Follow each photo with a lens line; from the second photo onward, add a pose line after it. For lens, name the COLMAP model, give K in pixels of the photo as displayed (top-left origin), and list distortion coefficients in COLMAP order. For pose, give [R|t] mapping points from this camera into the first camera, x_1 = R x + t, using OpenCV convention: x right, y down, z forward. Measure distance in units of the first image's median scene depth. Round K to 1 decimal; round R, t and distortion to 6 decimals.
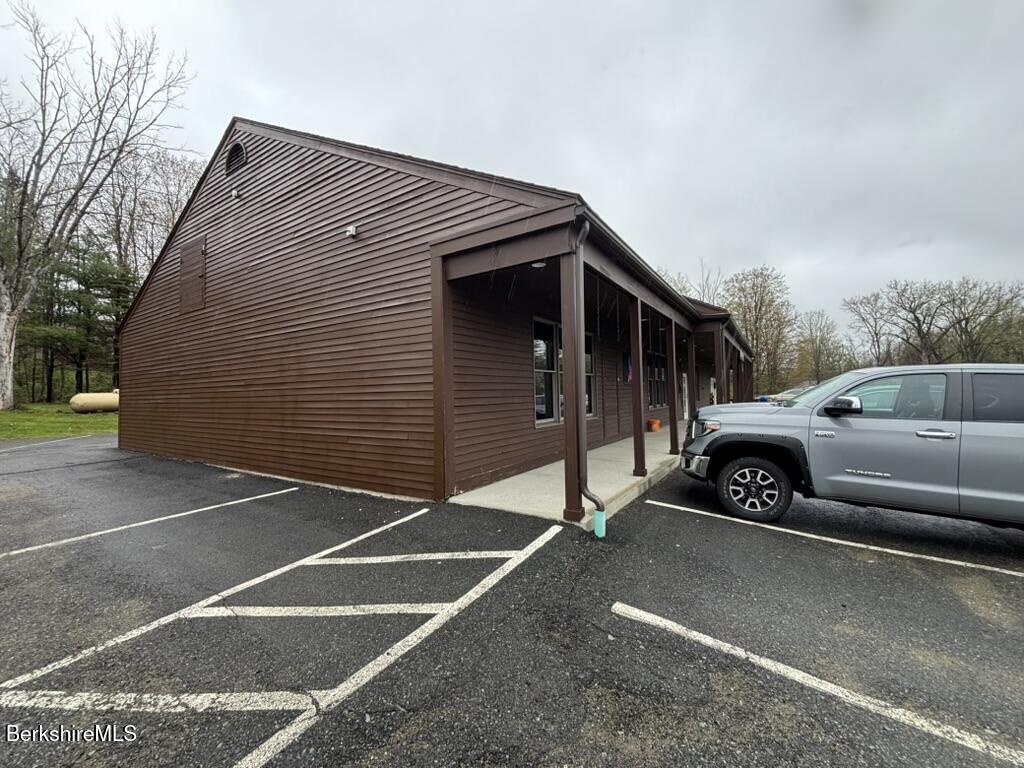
lens RADIAL K [[412.9, 0, 513.2], [0, 412.9, 380.8], [0, 0, 1]] dist [-0.000749, -0.000041]
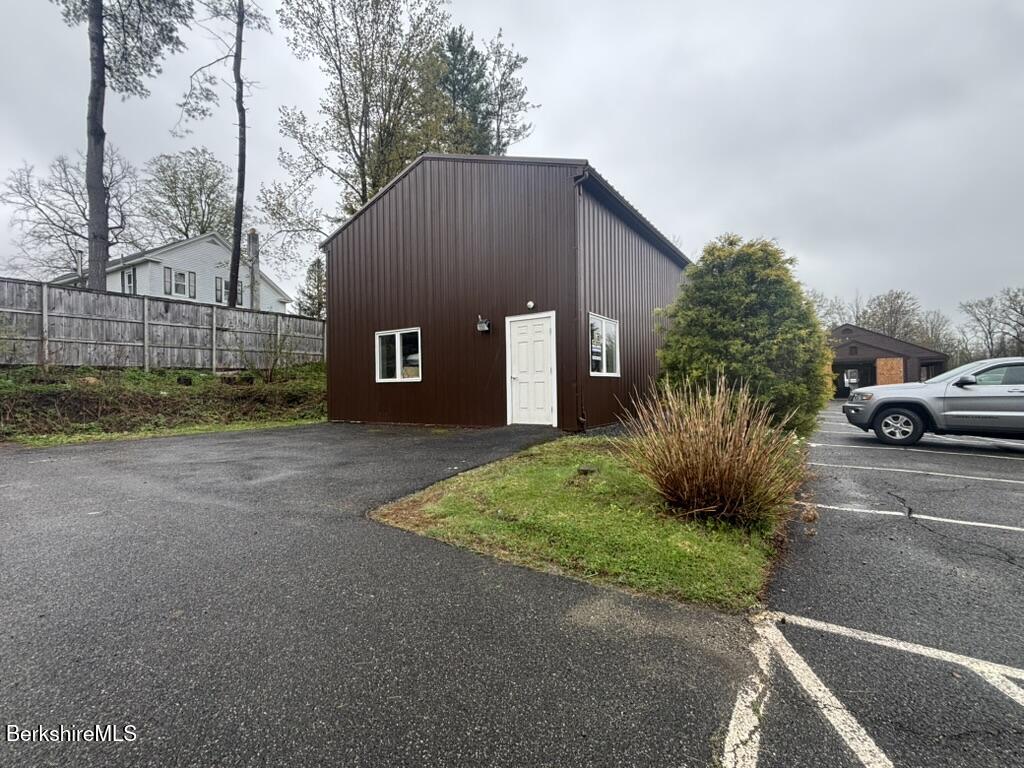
lens RADIAL K [[444.0, 0, 511.0], [0, 444.0, 380.7], [0, 0, 1]] dist [0.001178, 0.000164]
pose [[0.994848, 0.001491, -0.101368, -0.372258], [0.000145, 0.999870, 0.016123, 0.008887], [0.101379, -0.016055, 0.994718, -0.427776]]
